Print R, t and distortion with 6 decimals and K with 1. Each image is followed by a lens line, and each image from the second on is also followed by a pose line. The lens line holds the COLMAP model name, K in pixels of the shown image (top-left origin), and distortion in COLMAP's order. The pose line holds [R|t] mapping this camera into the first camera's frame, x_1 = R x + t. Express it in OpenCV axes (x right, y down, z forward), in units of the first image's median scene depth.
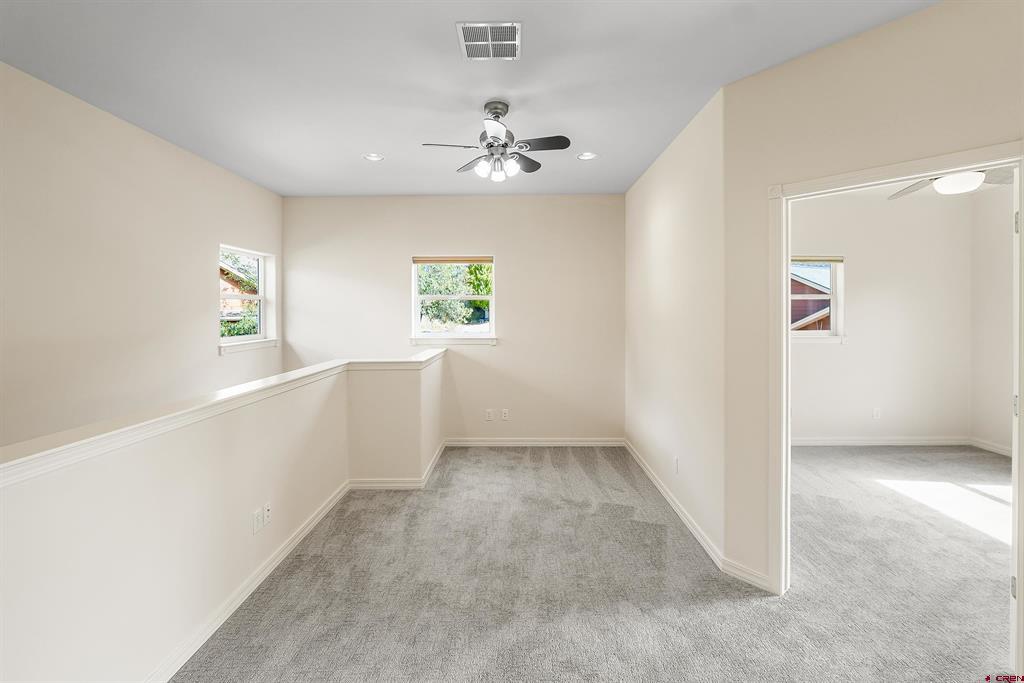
lens RADIAL K [[447.2, 0, 511.6], [0, 447.2, 321.8], [0, 0, 1]] dist [-0.016509, 0.003558]
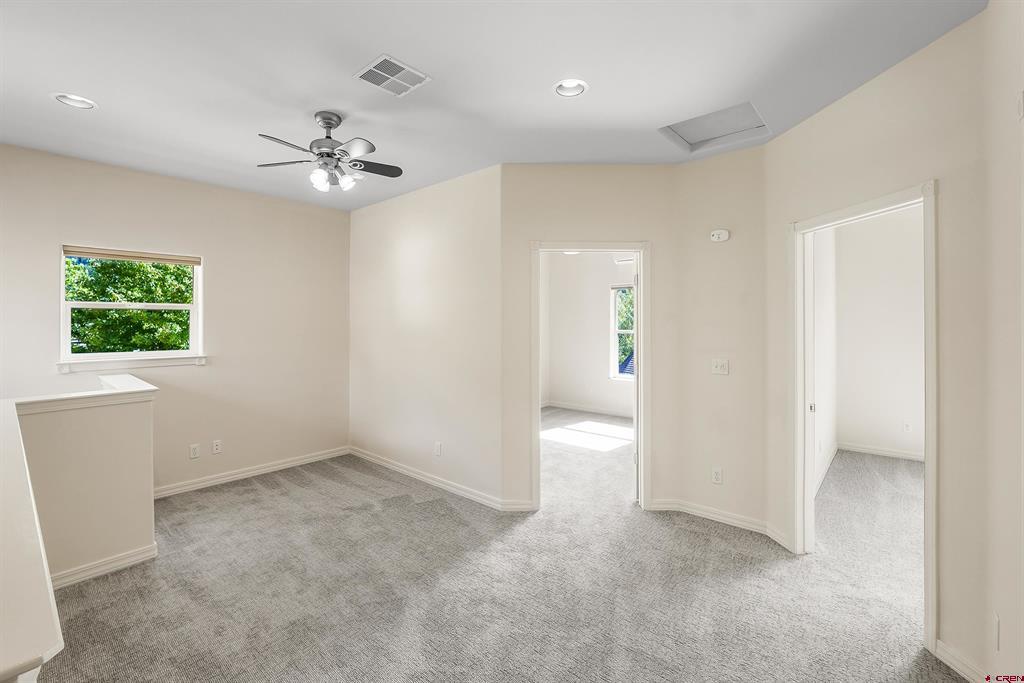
lens RADIAL K [[447.2, 0, 515.1], [0, 447.2, 333.8], [0, 0, 1]] dist [-0.016509, 0.003558]
pose [[0.645358, -0.017192, 0.763687, -0.457166], [0.017061, 0.999822, 0.008091, -0.003232], [-0.763690, 0.007808, 0.645536, 0.047779]]
